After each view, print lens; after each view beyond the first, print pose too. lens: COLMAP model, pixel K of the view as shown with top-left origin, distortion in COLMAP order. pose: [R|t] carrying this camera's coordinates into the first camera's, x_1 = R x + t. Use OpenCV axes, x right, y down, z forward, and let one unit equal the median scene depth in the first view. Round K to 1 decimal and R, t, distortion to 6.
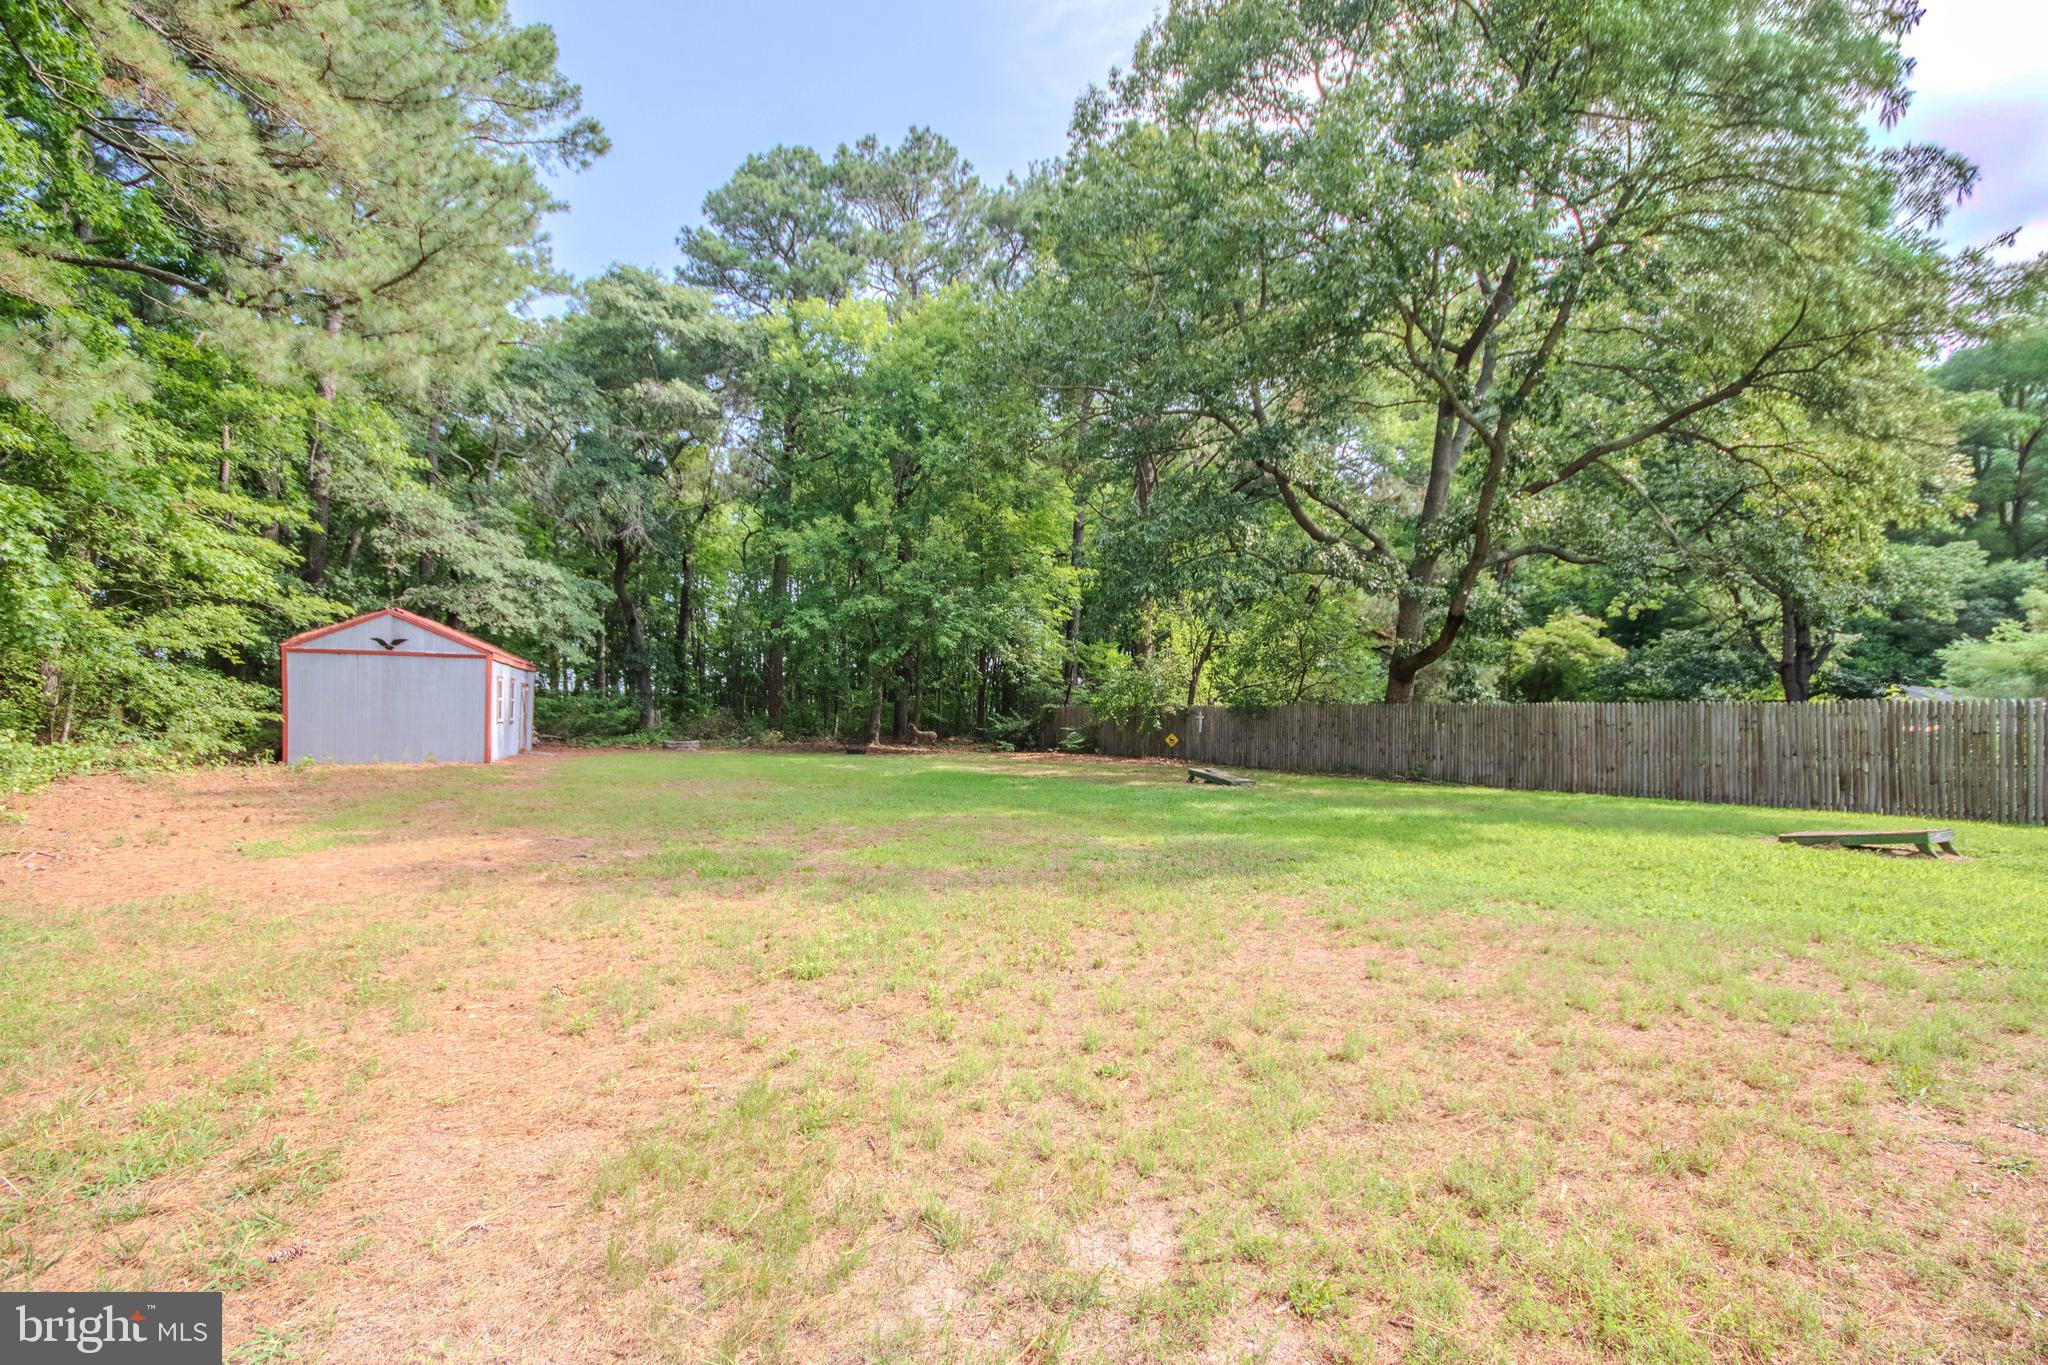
lens RADIAL K [[950.8, 0, 1028.0], [0, 950.8, 722.4], [0, 0, 1]] dist [-0.002483, -0.003280]
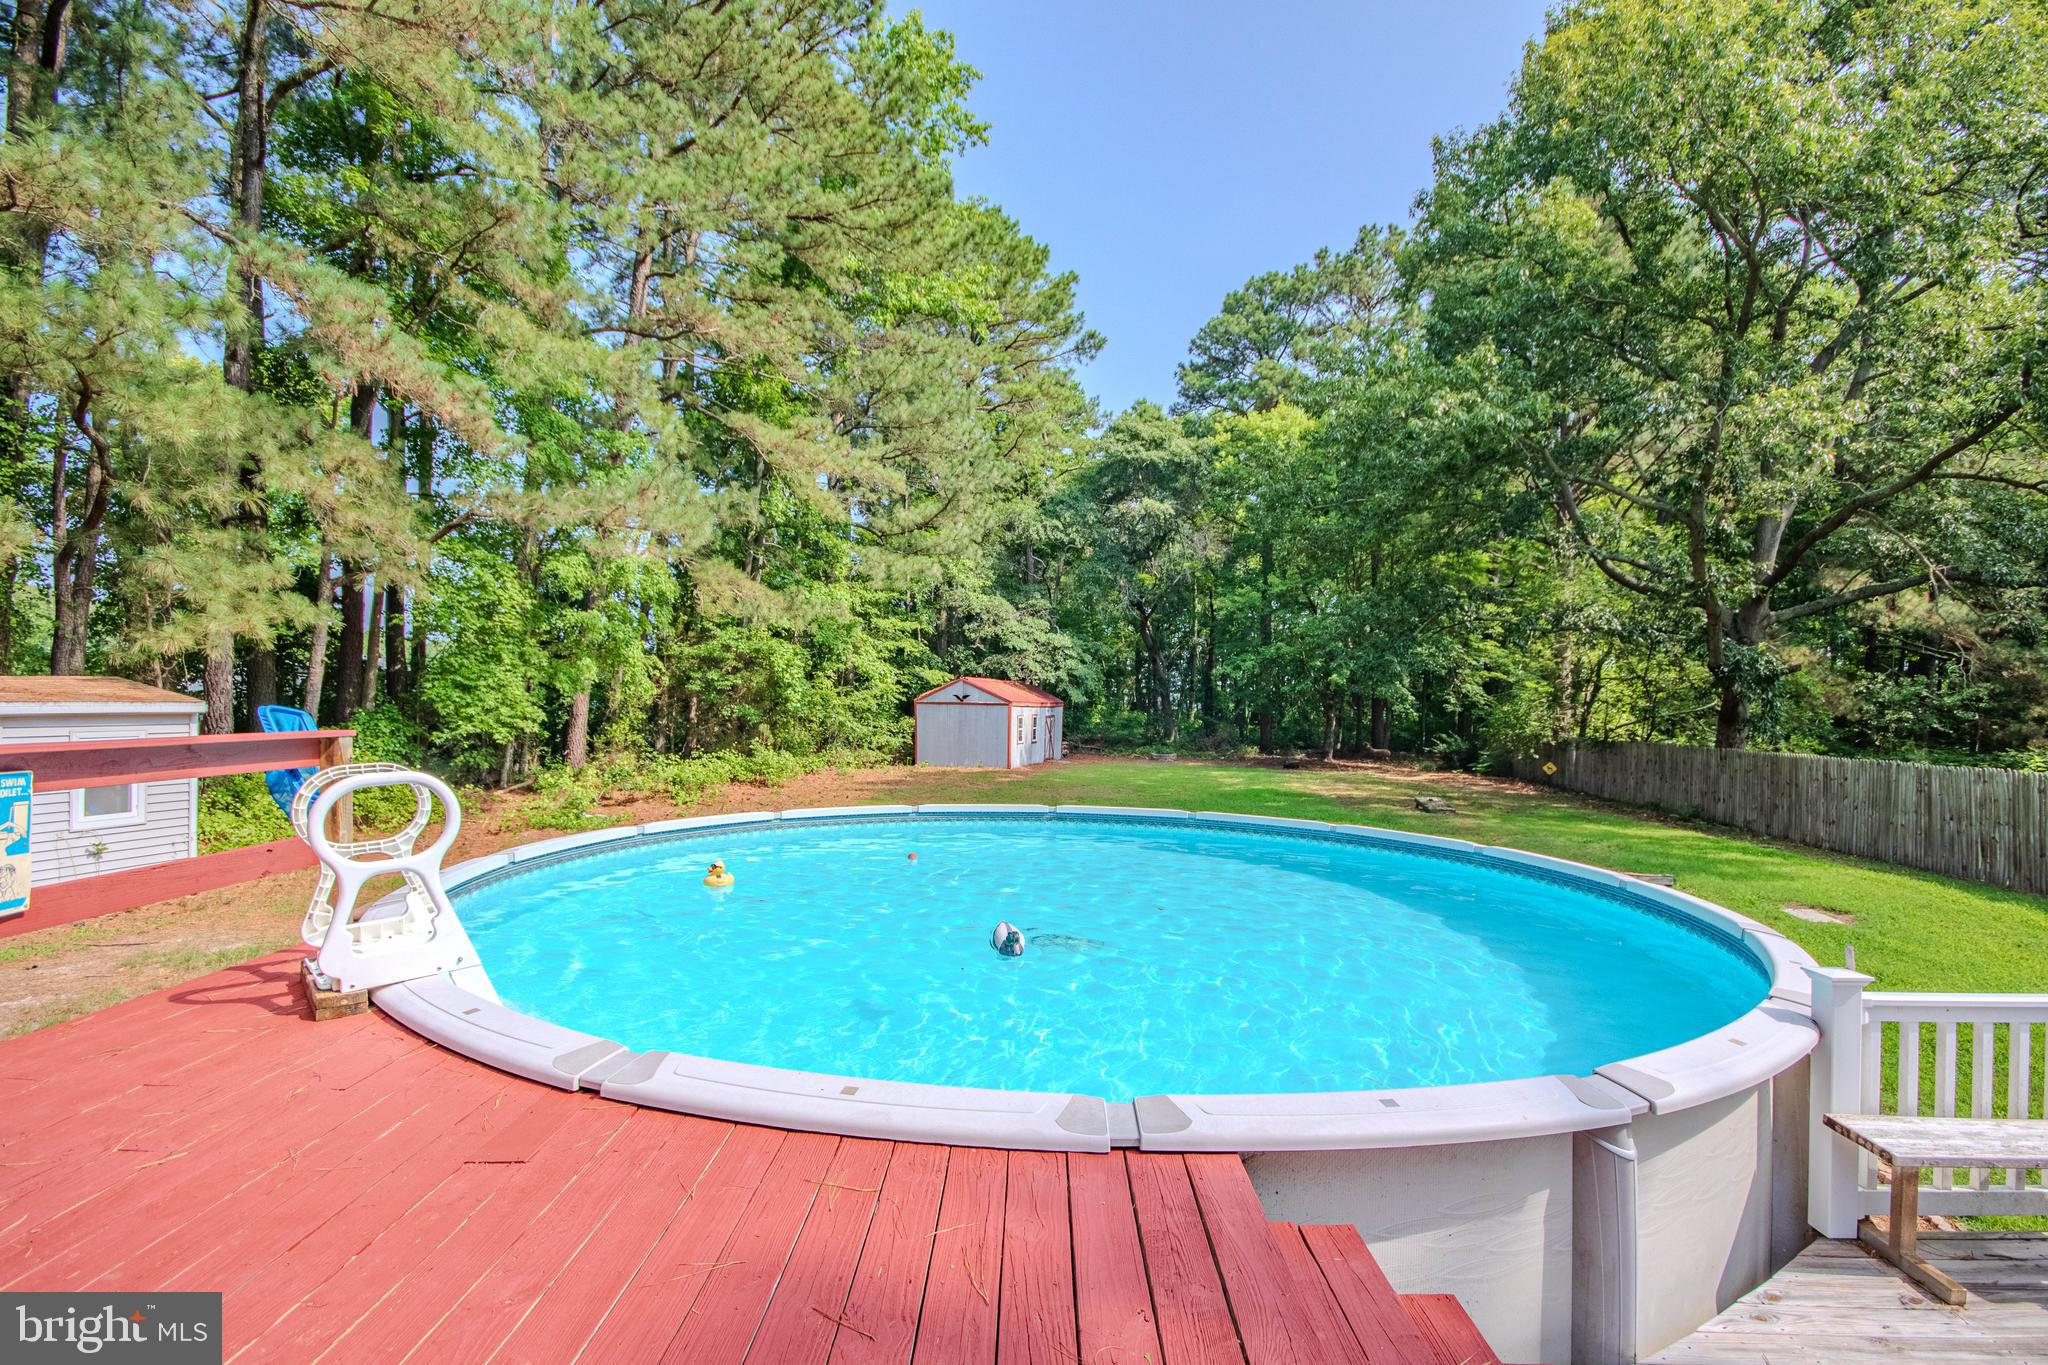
lens RADIAL K [[950.8, 0, 1041.5], [0, 950.8, 705.4], [0, 0, 1]] dist [-0.002483, -0.003280]
pose [[0.793277, -0.001320, -0.608860, 0.375191], [-0.006612, 0.999920, -0.010782, -0.039681], [0.608825, 0.012579, 0.793205, -0.207301]]
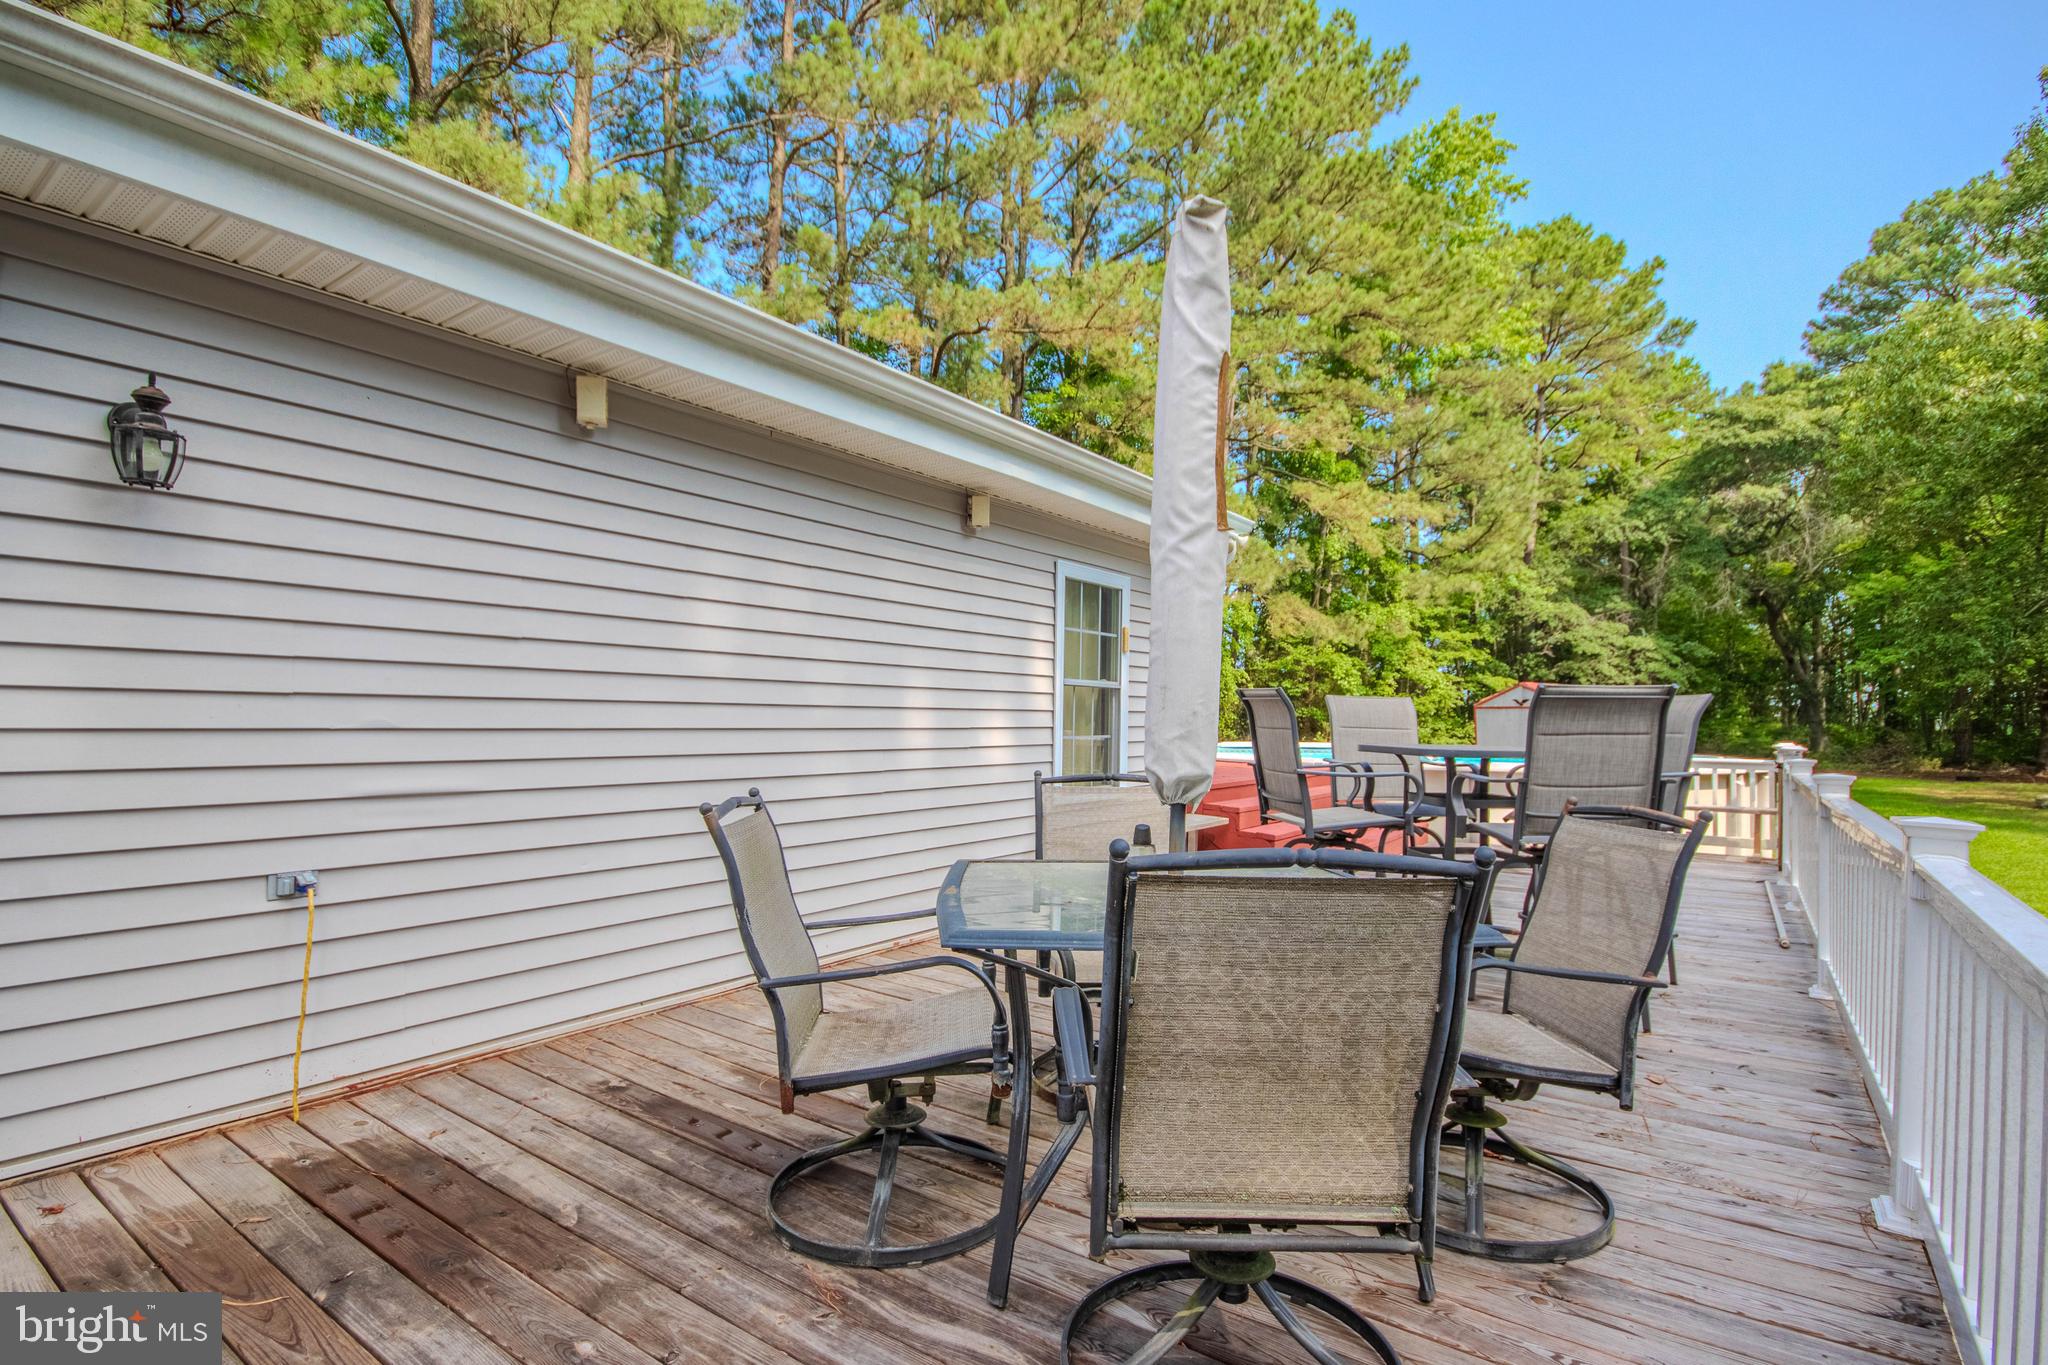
lens RADIAL K [[950.8, 0, 1026.6], [0, 950.8, 716.1], [0, 0, 1]] dist [-0.002483, -0.003280]
pose [[0.290742, -0.013640, -0.956704, 0.600636], [-0.009281, 0.999811, -0.017075, -0.013022], [0.956757, 0.013844, 0.290560, -0.324384]]
